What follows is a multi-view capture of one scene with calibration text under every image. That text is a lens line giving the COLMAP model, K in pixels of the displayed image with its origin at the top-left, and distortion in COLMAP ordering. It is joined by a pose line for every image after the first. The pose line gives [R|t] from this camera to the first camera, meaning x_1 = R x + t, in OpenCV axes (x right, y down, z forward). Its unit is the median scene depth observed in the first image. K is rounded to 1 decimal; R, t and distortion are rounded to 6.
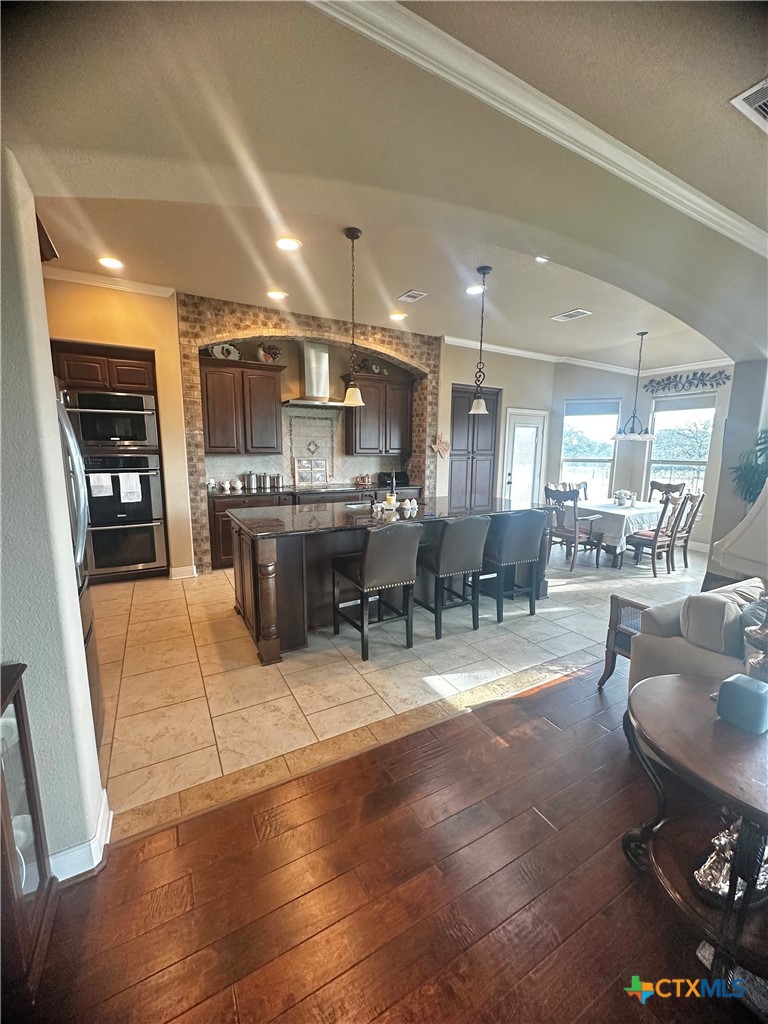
lens RADIAL K [[408.5, 0, 384.0], [0, 408.5, 512.0], [0, 0, 1]] dist [-0.001091, -0.000062]
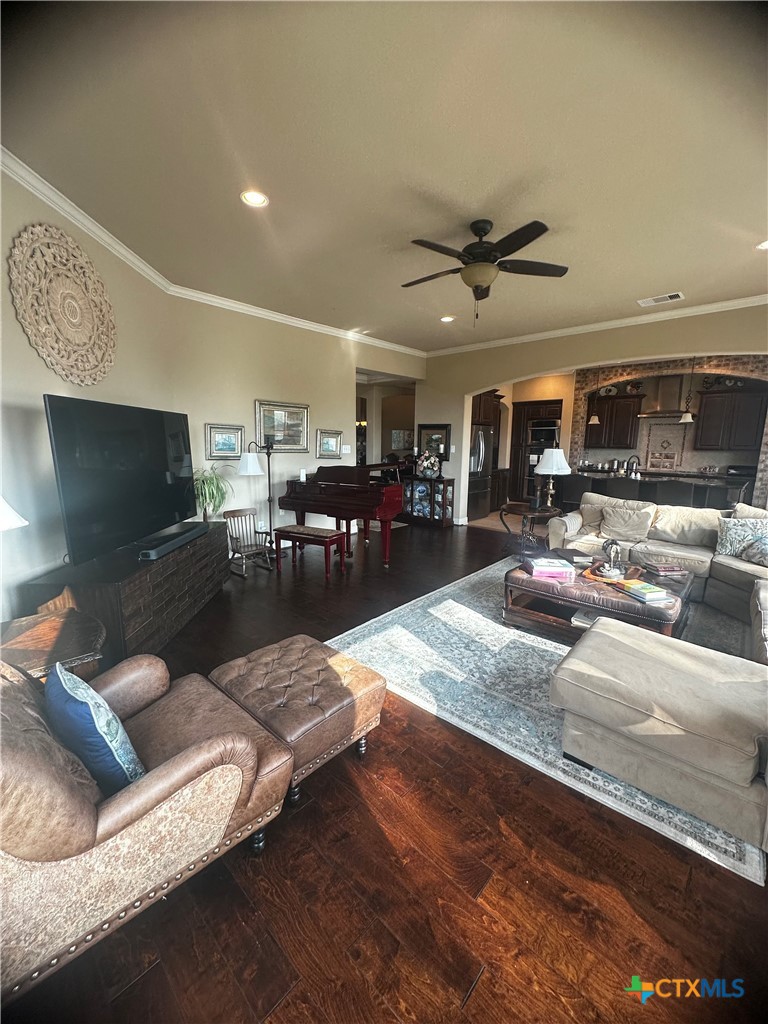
lens RADIAL K [[408.5, 0, 384.0], [0, 408.5, 512.0], [0, 0, 1]] dist [-0.001091, -0.000062]
pose [[0.304373, 0.156902, -0.939542, 0.997823], [-0.157691, 0.981031, 0.112746, 0.076879], [0.939410, 0.113840, 0.323341, -0.411349]]
